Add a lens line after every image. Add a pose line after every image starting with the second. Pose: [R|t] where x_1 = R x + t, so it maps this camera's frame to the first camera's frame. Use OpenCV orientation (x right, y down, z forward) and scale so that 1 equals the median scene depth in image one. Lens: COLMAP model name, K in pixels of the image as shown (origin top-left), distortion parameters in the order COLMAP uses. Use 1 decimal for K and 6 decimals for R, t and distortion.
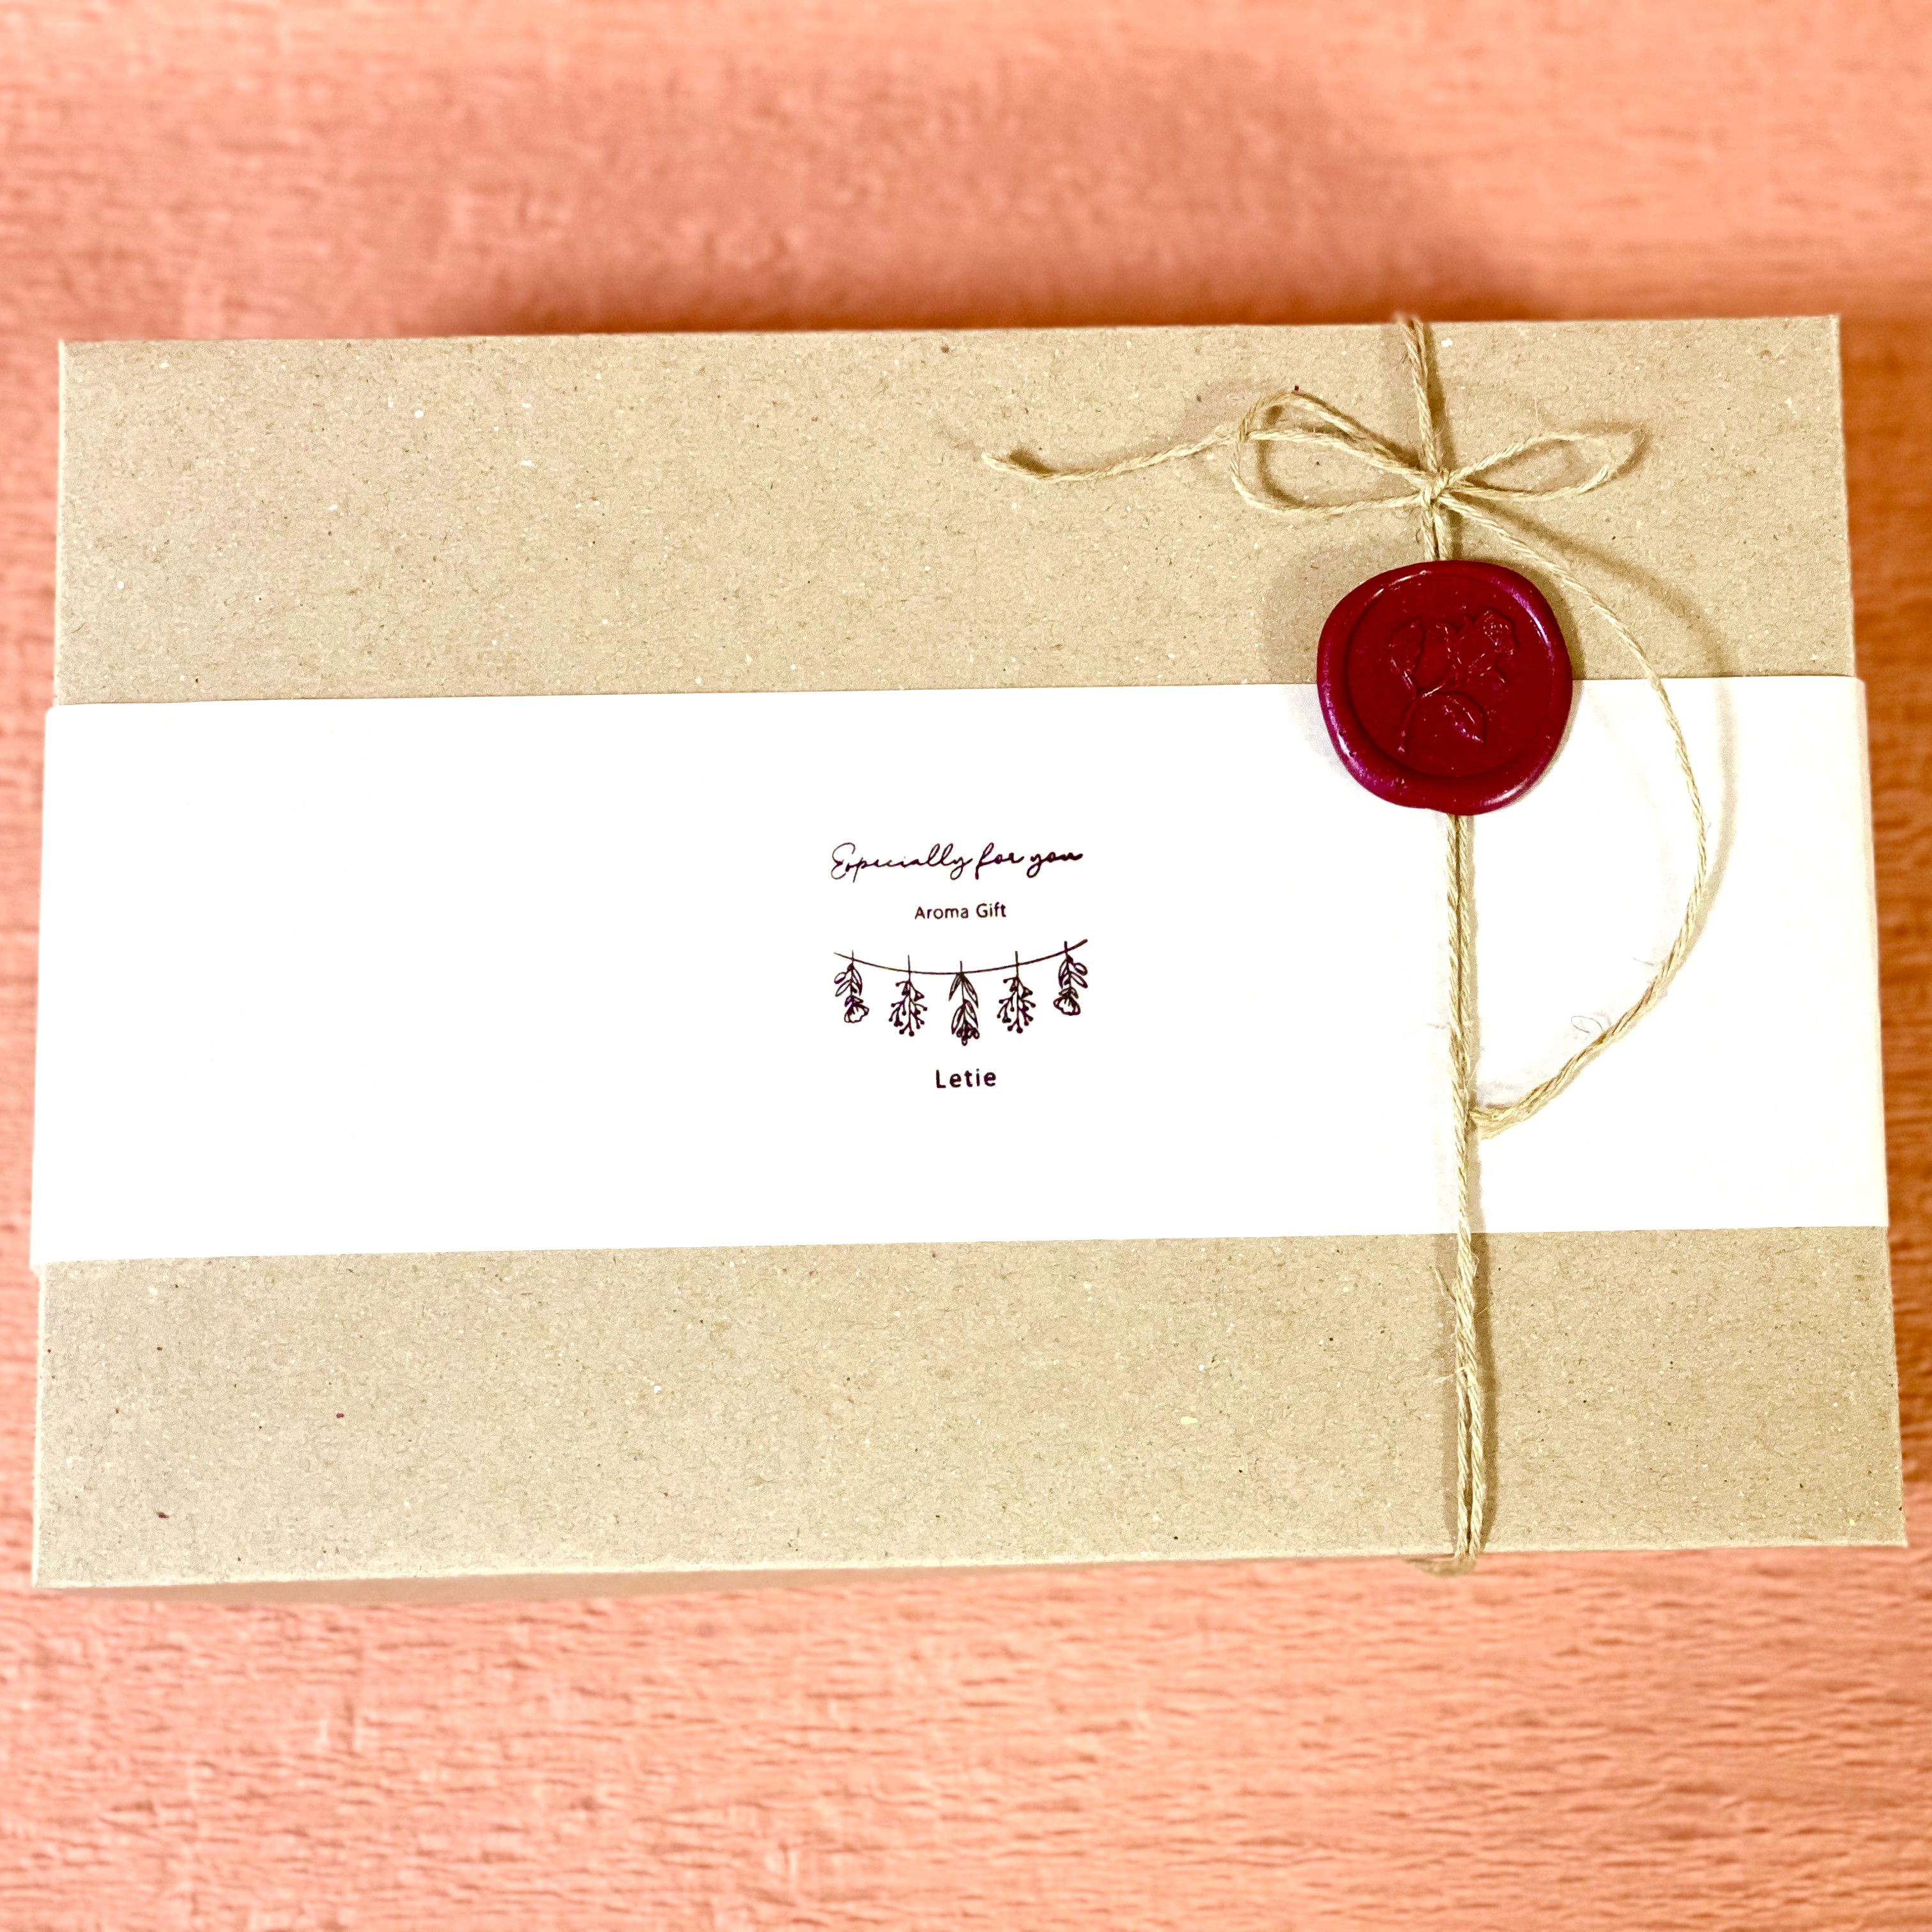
lens RADIAL K [[4399.1, 0, 966.0], [0, 4399.1, 966.0], [0, 0, 1]] dist [-0.014131, 0.931948]
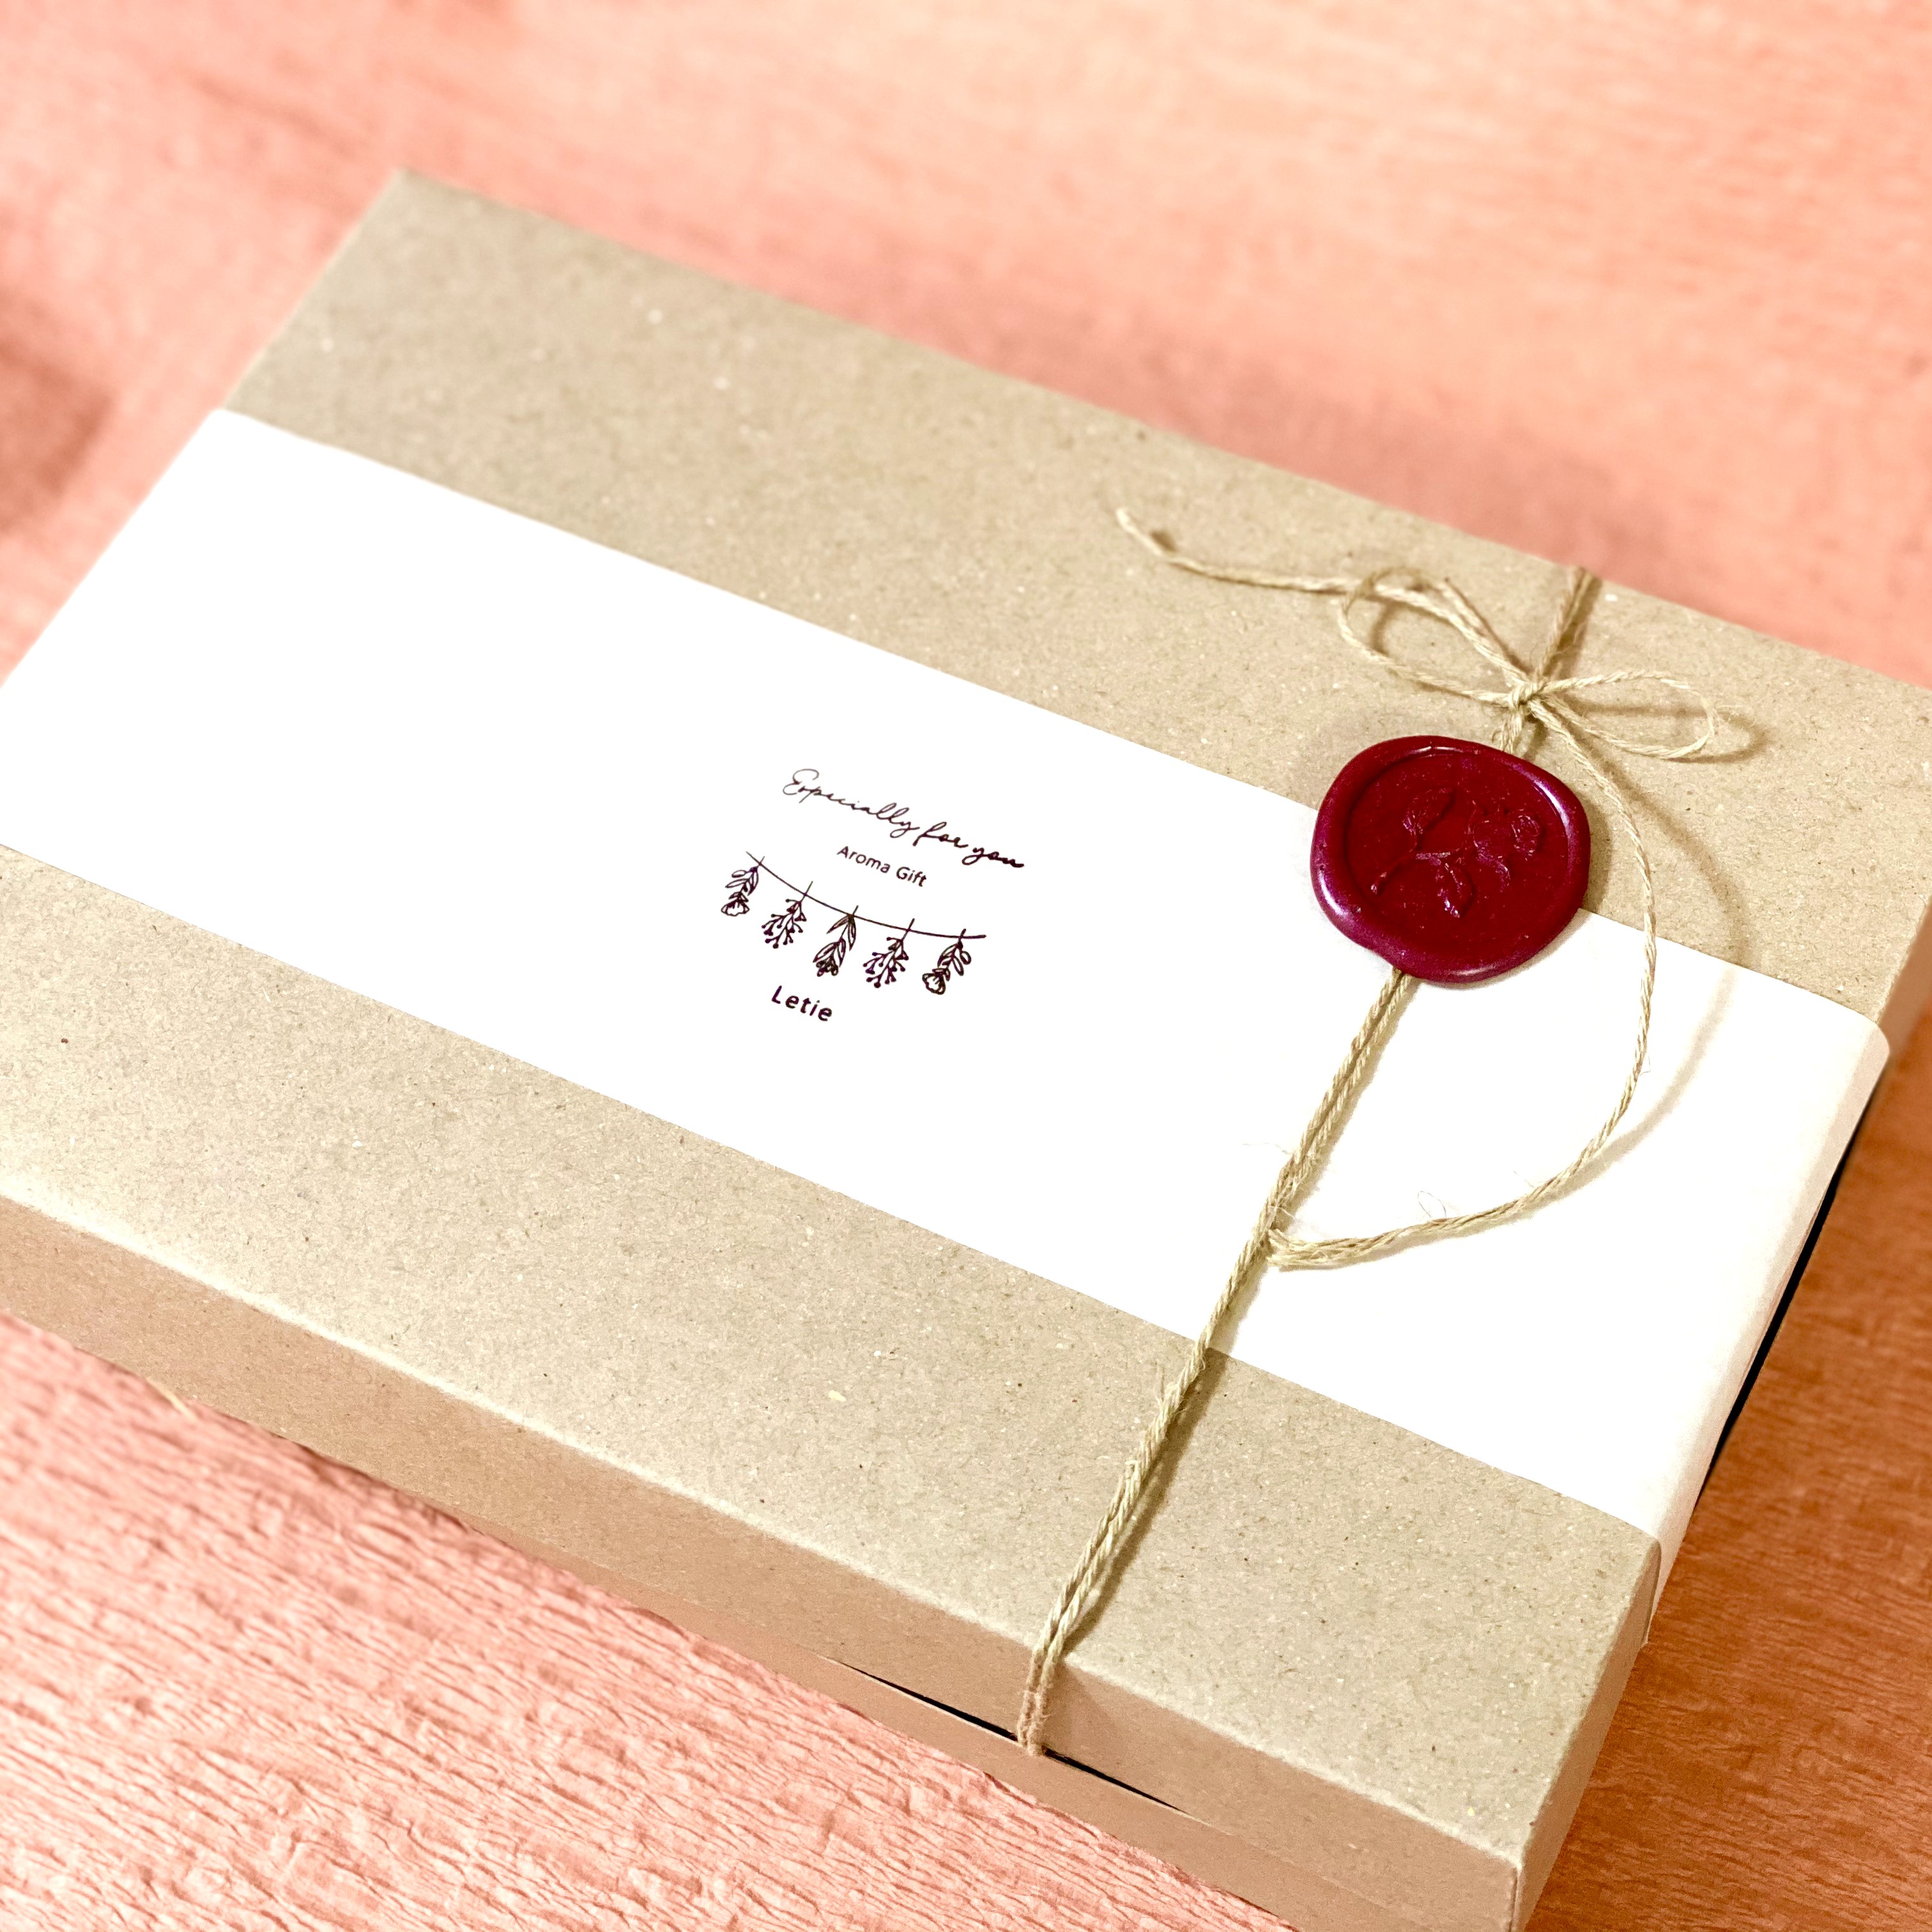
lens RADIAL K [[4335.6, 0, 1011.6], [0, 4335.6, 965.5], [0, 0, 1]] dist [0.076140, -0.360824]
pose [[0.881268, 0.345017, -0.323001, 0.332827], [-0.448398, 0.826342, -0.340732, 0.311719], [0.149351, 0.445109, 0.882934, 0.180424]]
